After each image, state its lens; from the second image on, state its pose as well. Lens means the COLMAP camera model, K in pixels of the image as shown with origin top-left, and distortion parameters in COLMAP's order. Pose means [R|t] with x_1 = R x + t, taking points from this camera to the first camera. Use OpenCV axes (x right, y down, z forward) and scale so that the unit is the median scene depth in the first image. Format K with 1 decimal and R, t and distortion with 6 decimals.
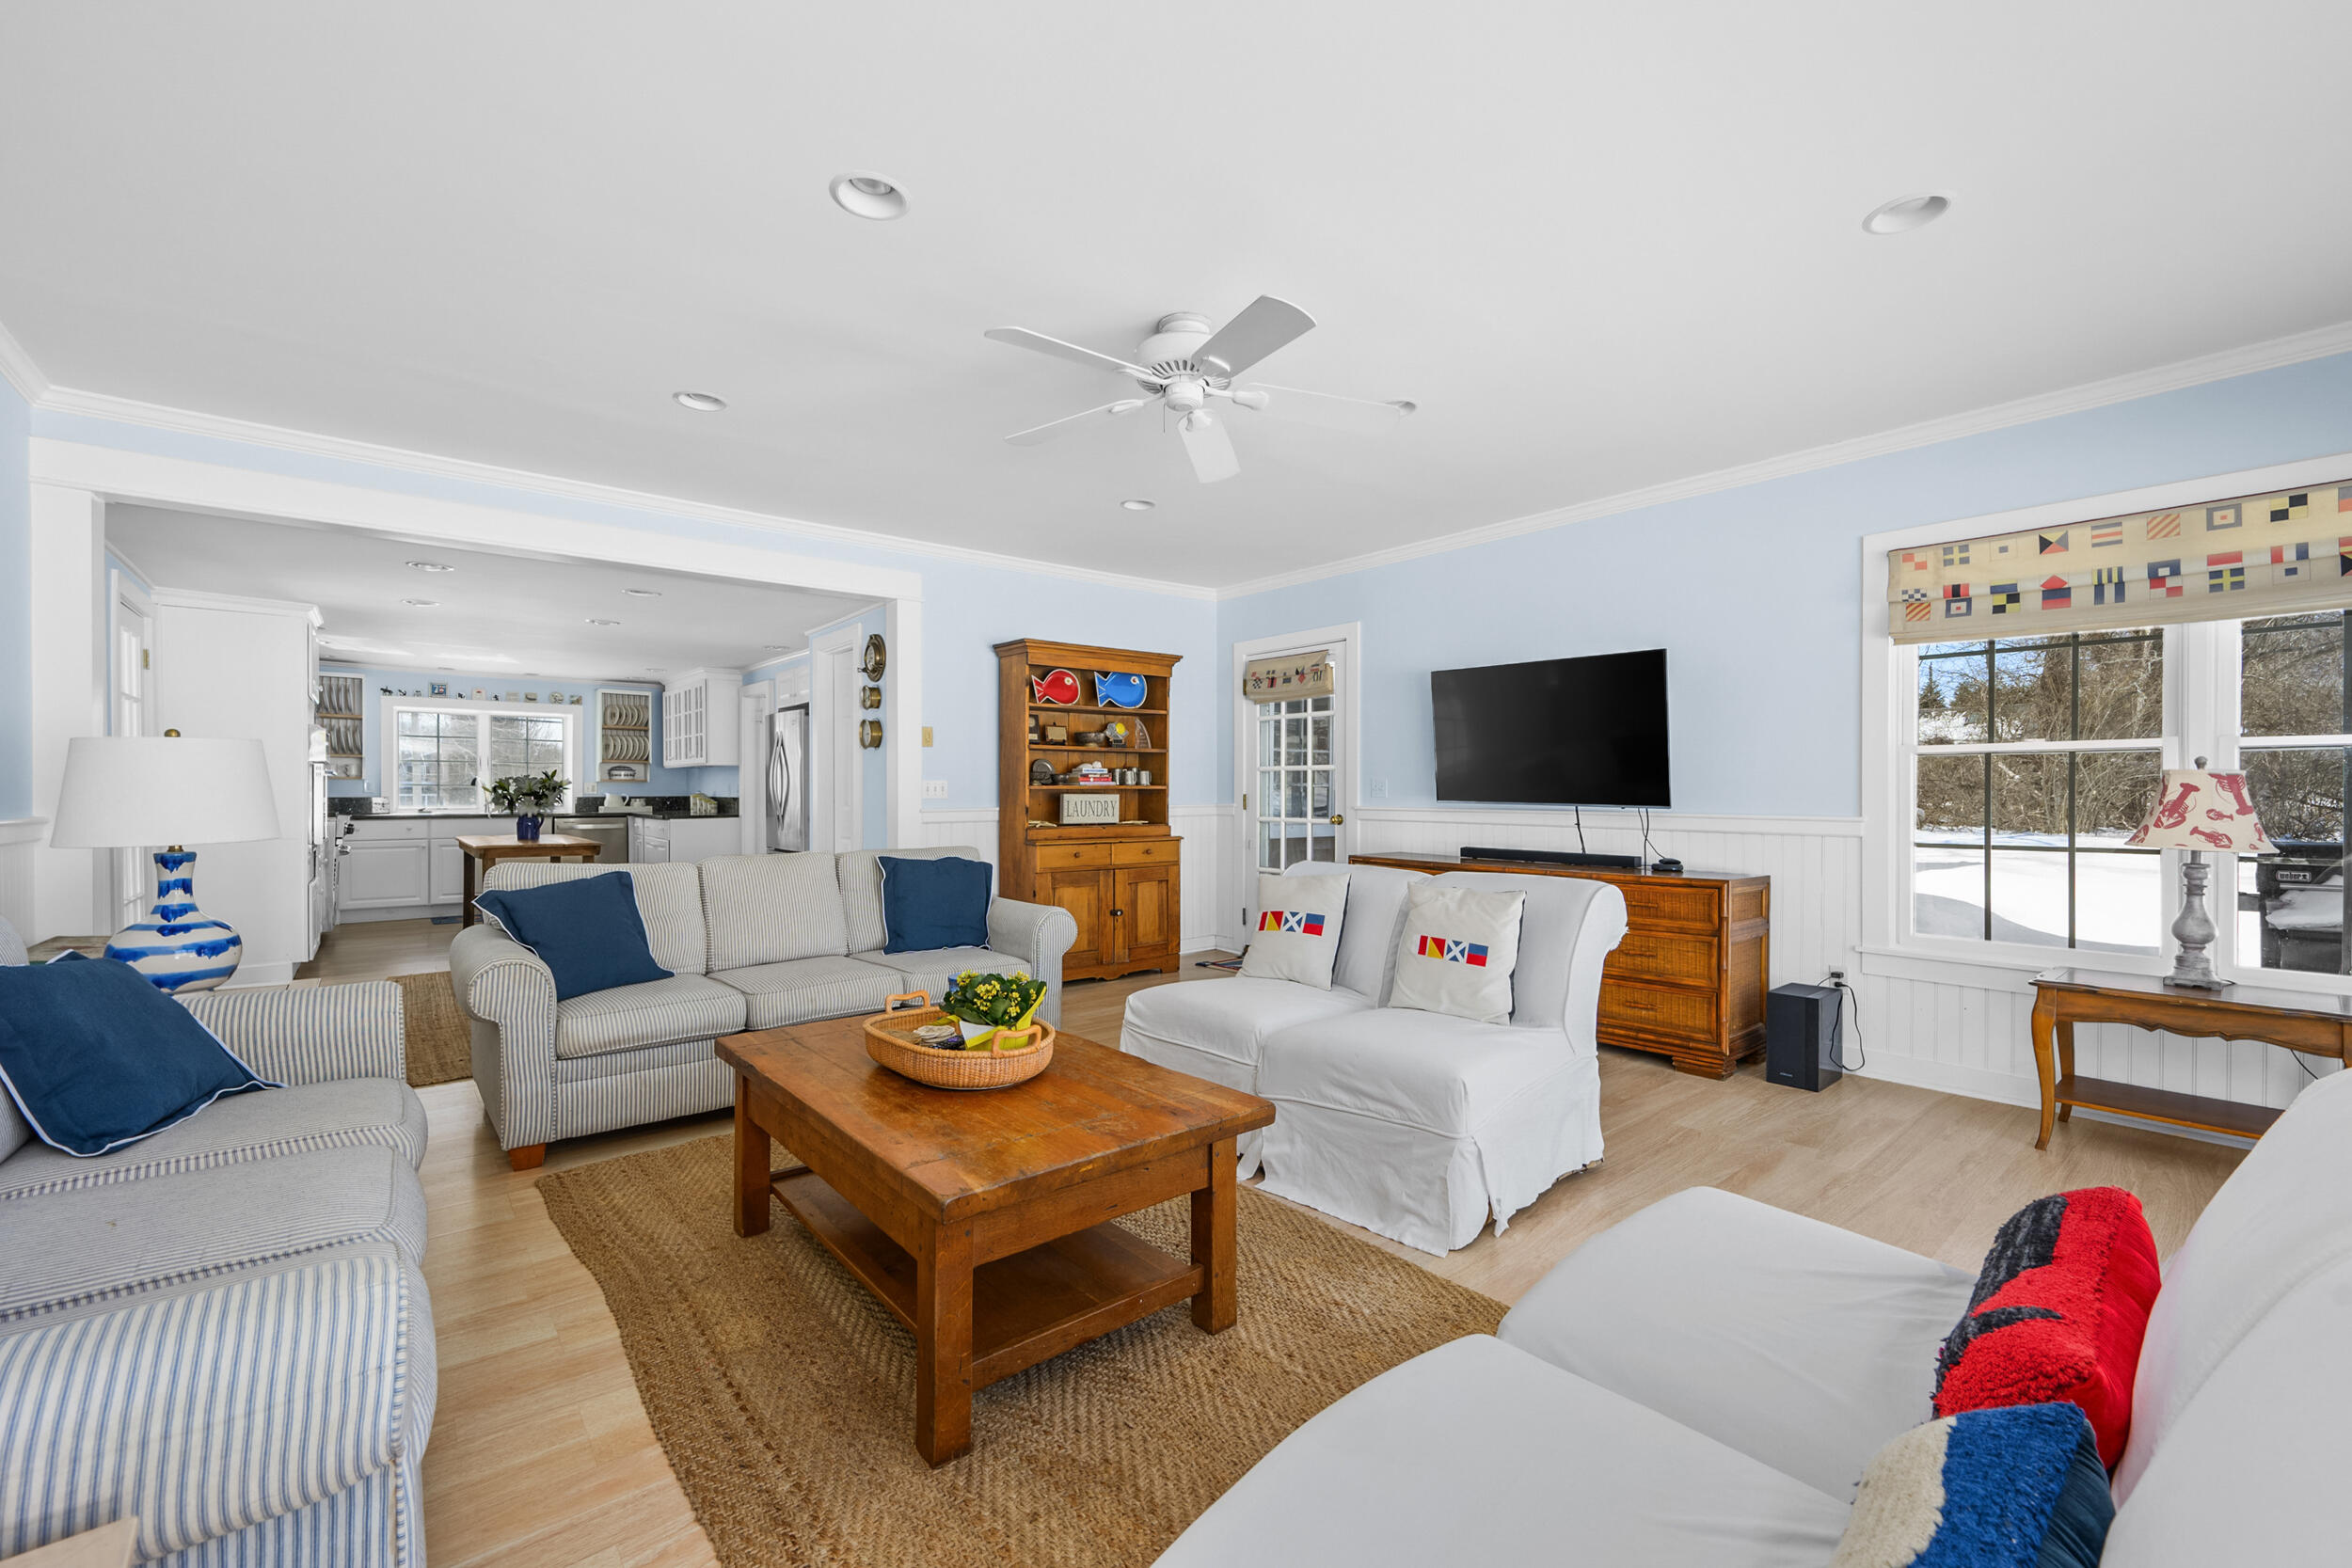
lens RADIAL K [[952.0, 0, 1181.1], [0, 952.0, 792.5], [0, 0, 1]] dist [-0.000226, -0.000151]
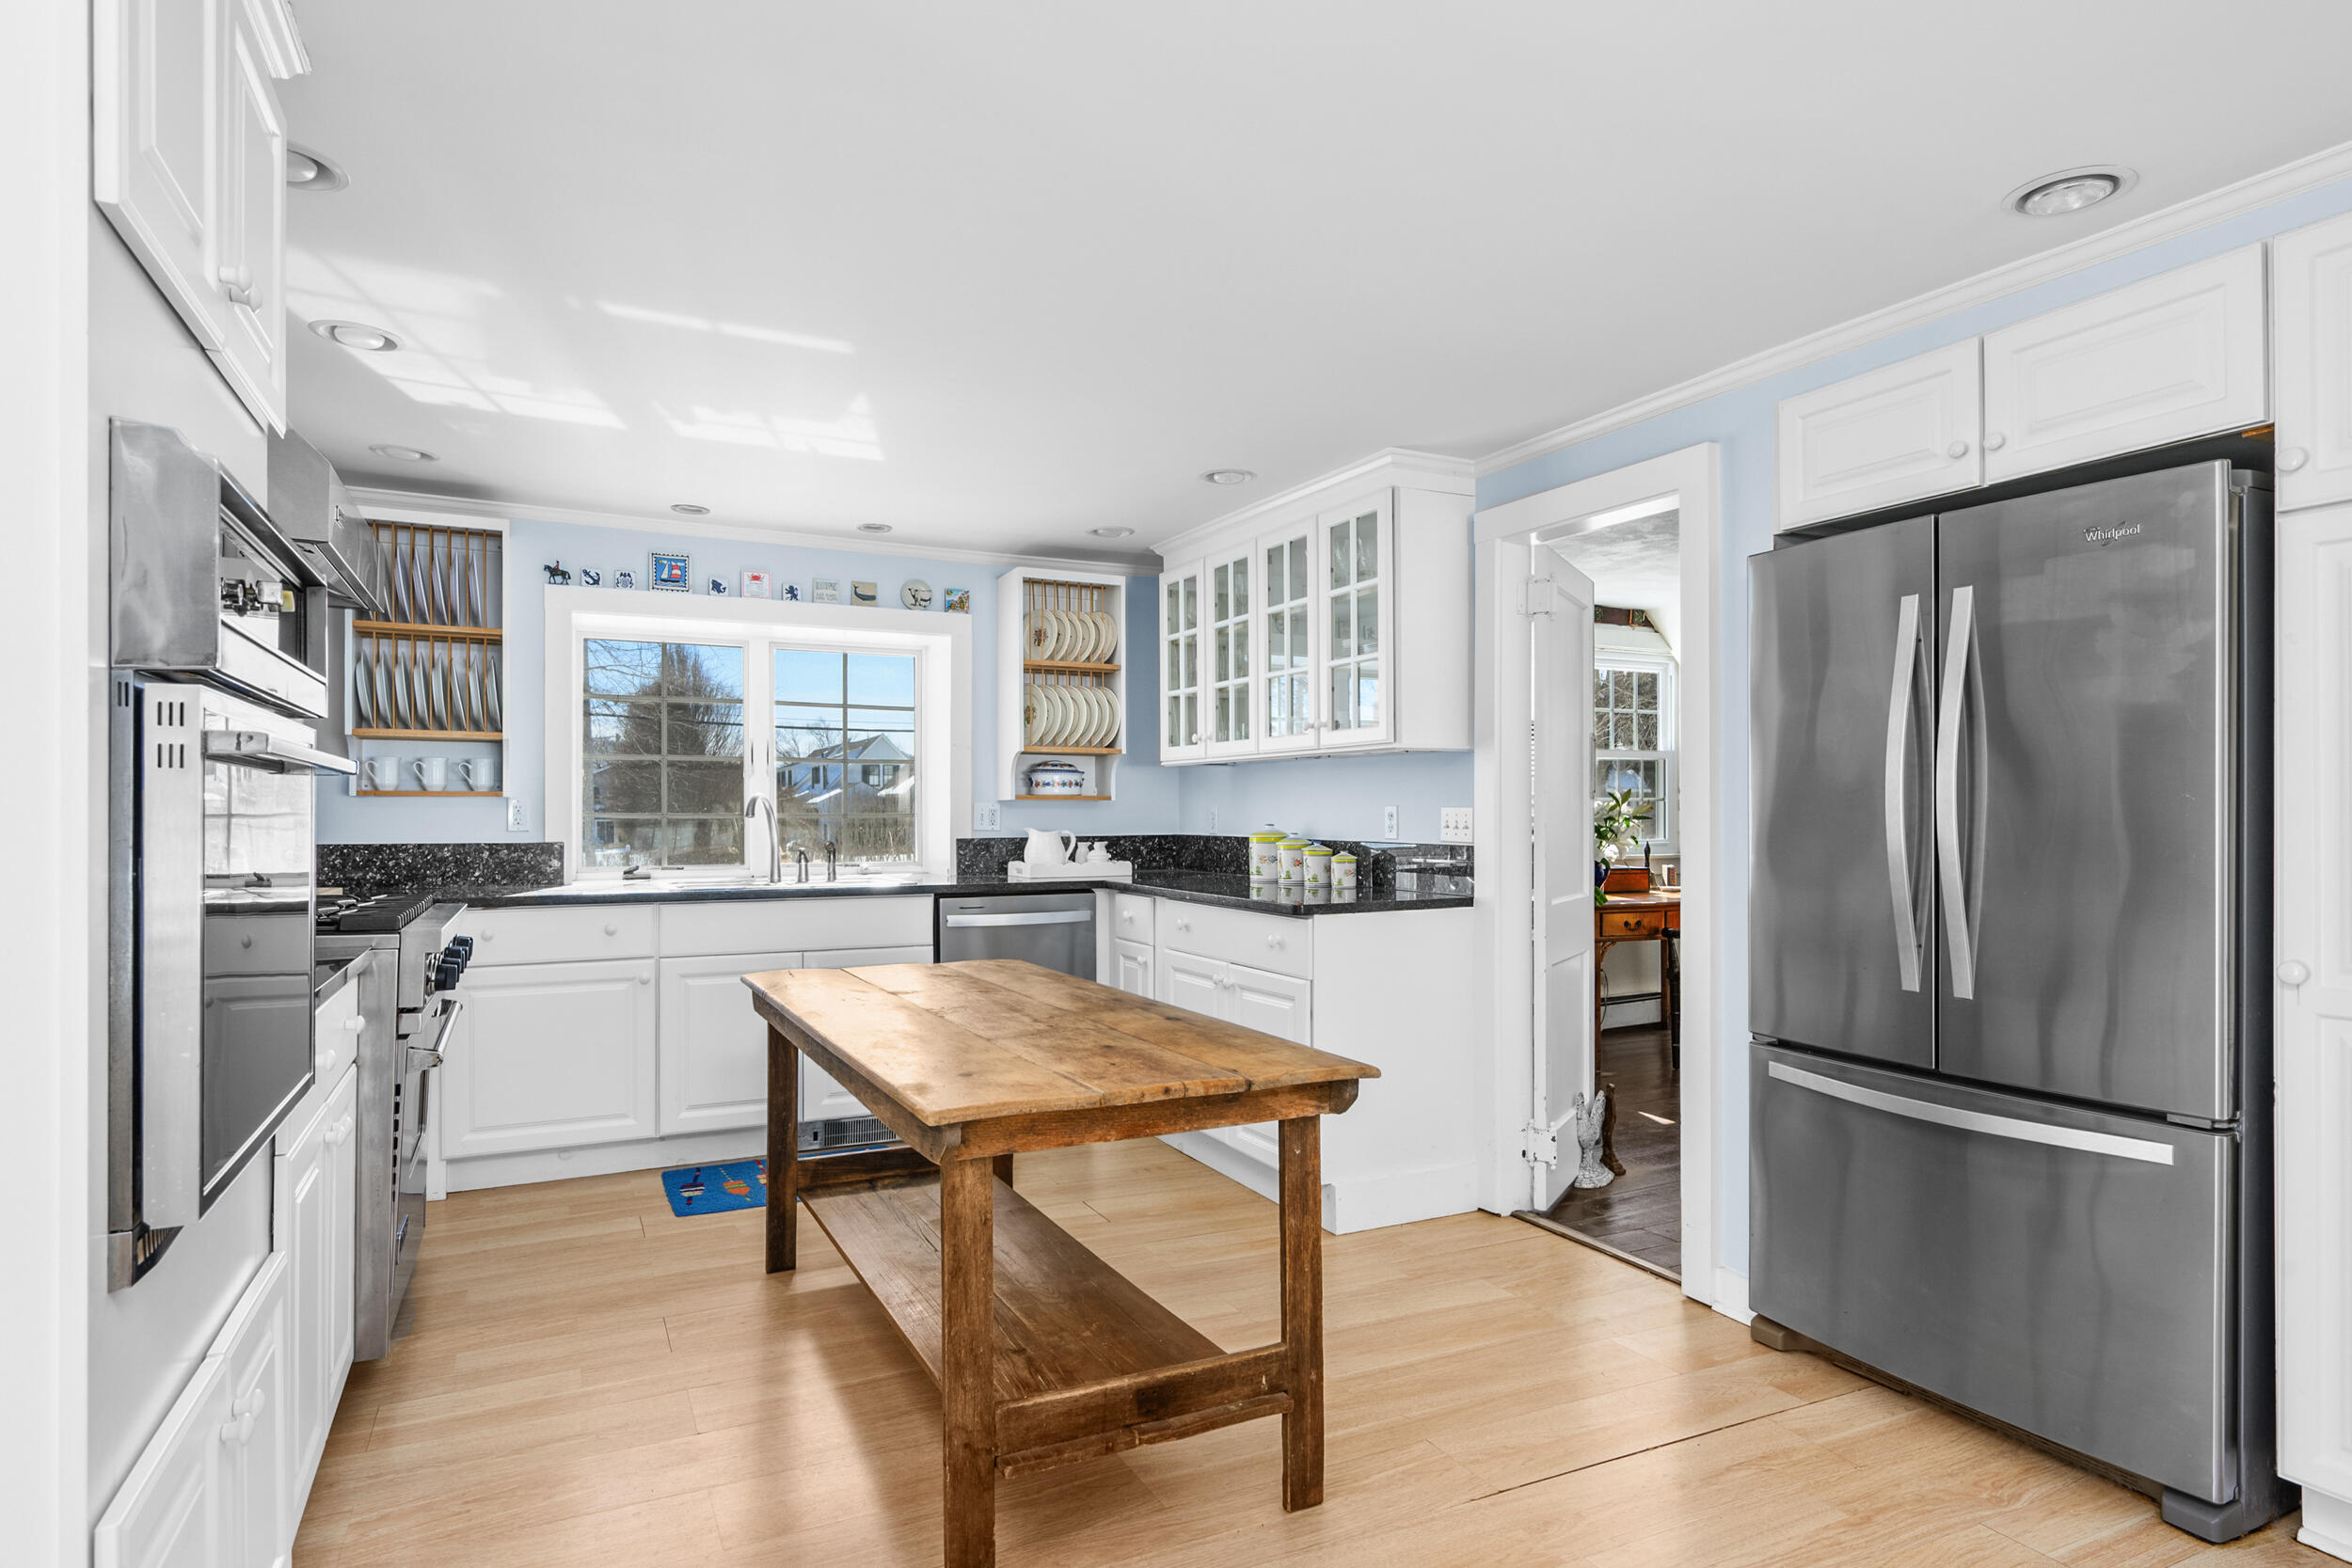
lens RADIAL K [[1259.0, 0, 1178.9], [0, 1259.0, 808.9], [0, 0, 1]] dist [-0.000803, 0.000145]
pose [[0.972607, -0.002280, -0.232443, -0.426443], [0.001455, 0.999992, -0.003720, -0.006425], [0.232450, 0.003279, 0.972603, 0.509130]]
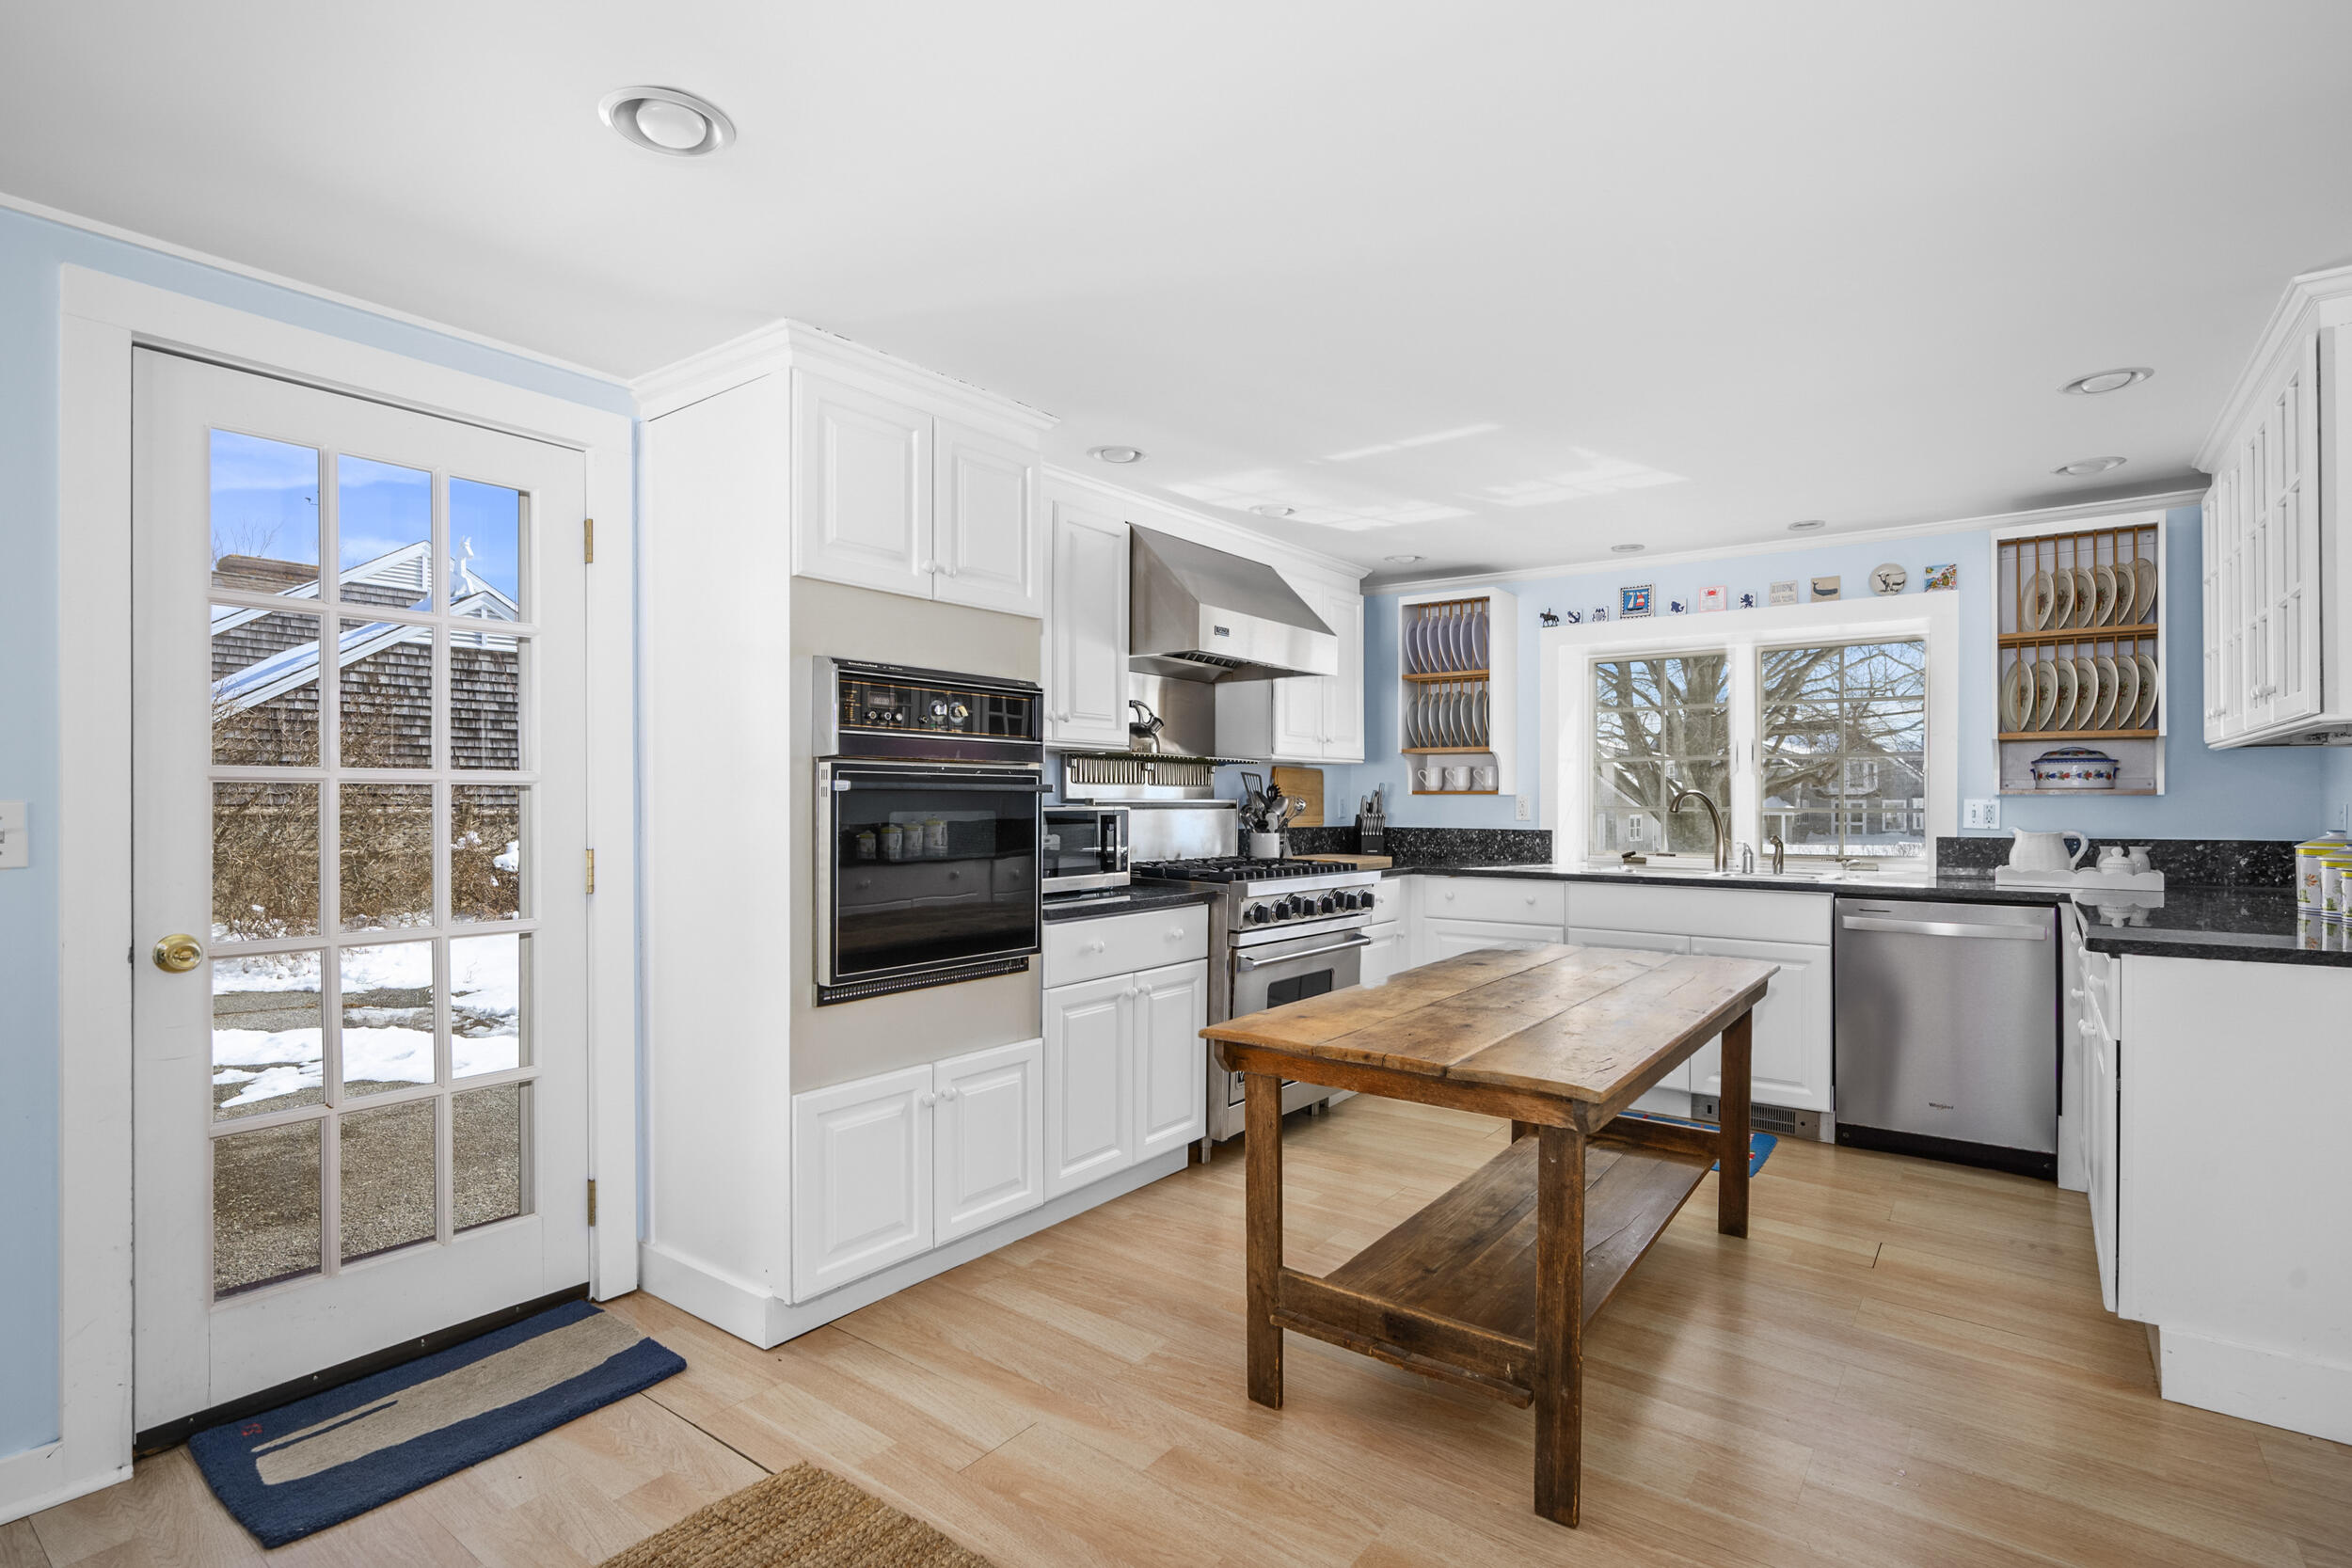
lens RADIAL K [[1126.9, 0, 1182.1], [0, 1126.9, 792.5], [0, 0, 1]] dist [0.000744, -0.000426]
pose [[0.224084, -0.006049, -0.974551, -0.277714], [-0.001613, 0.999977, -0.006577, -0.009958], [0.974568, 0.003046, 0.224069, 0.623367]]
